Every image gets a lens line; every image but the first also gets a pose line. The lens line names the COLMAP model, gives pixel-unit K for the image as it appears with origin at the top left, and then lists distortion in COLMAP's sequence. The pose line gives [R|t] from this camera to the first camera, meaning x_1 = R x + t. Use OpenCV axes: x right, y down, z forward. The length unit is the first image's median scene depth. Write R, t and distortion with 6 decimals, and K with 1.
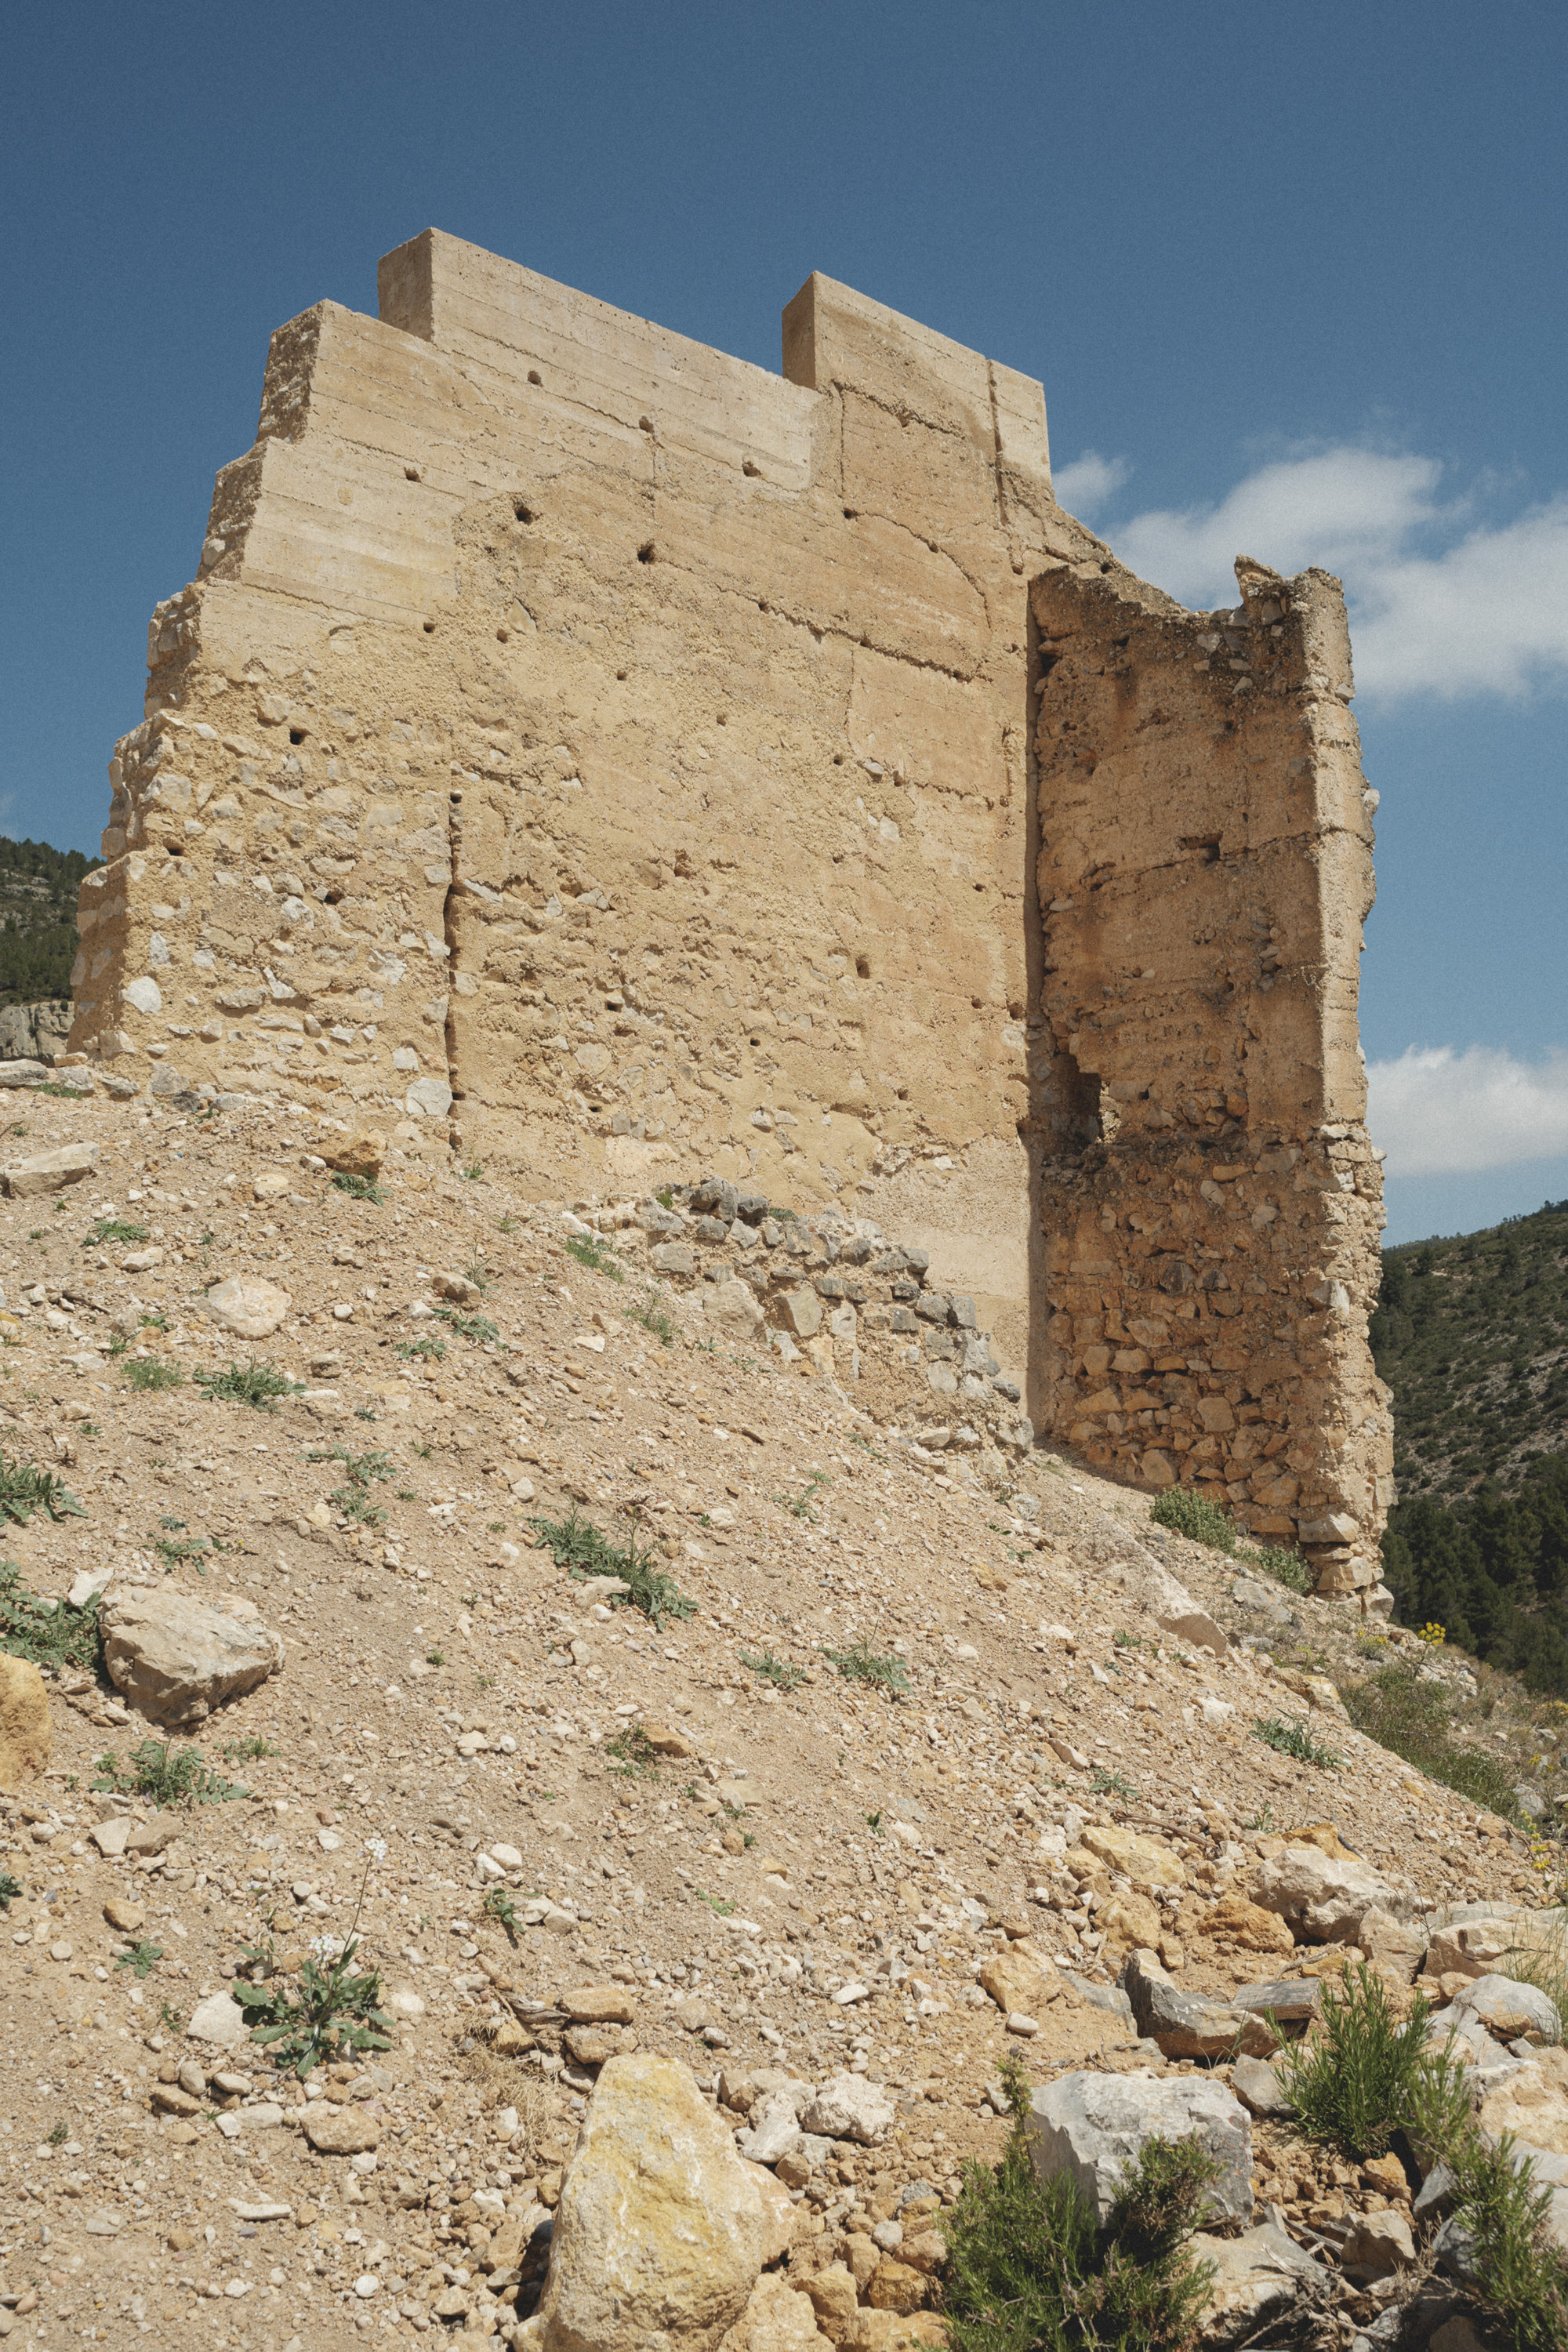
lens RADIAL K [[2405.5, 0, 783.7], [0, 2405.5, 1565.8], [0, 0, 1]] dist [-0.230647, 0.299084]
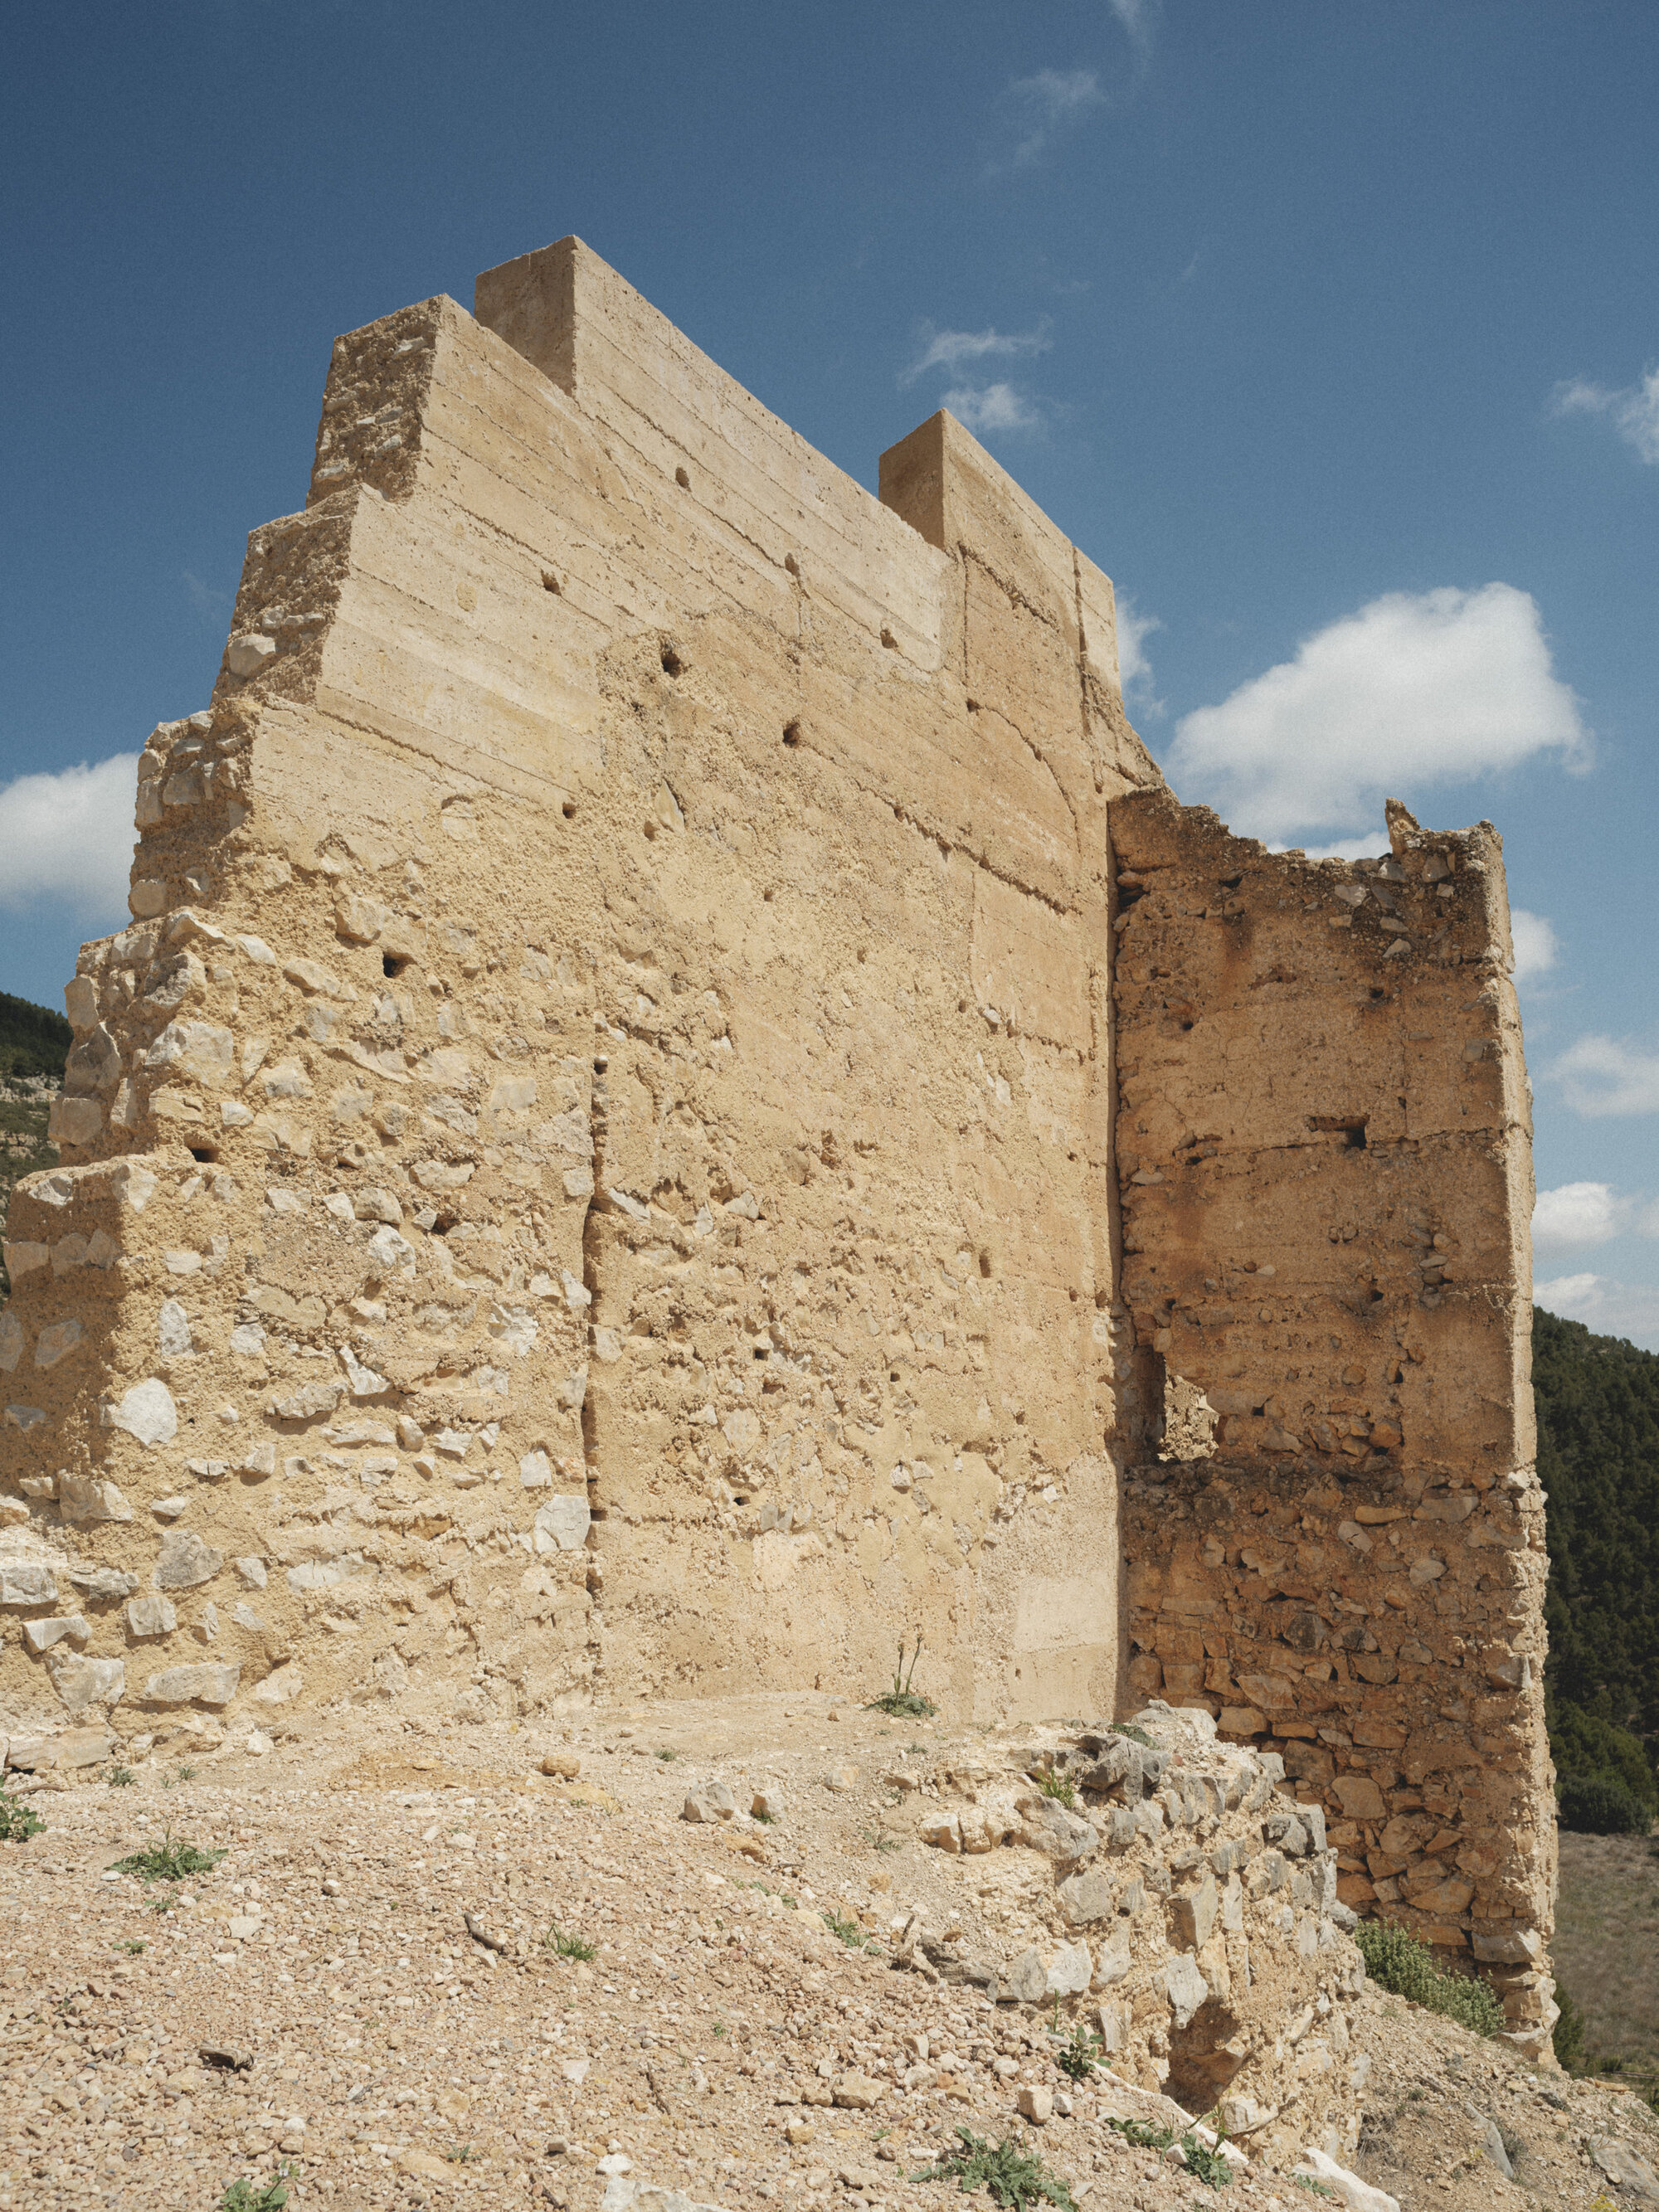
lens RADIAL K [[1829.6, 0, 832.1], [0, 1829.6, 1334.2], [0, 0, 1]] dist [-0.023446, -0.006397]
pose [[0.971833, 0.029480, 0.233817, -0.175019], [-0.006977, 0.995309, -0.096494, -0.179219], [-0.235565, 0.092145, 0.967480, 0.432186]]
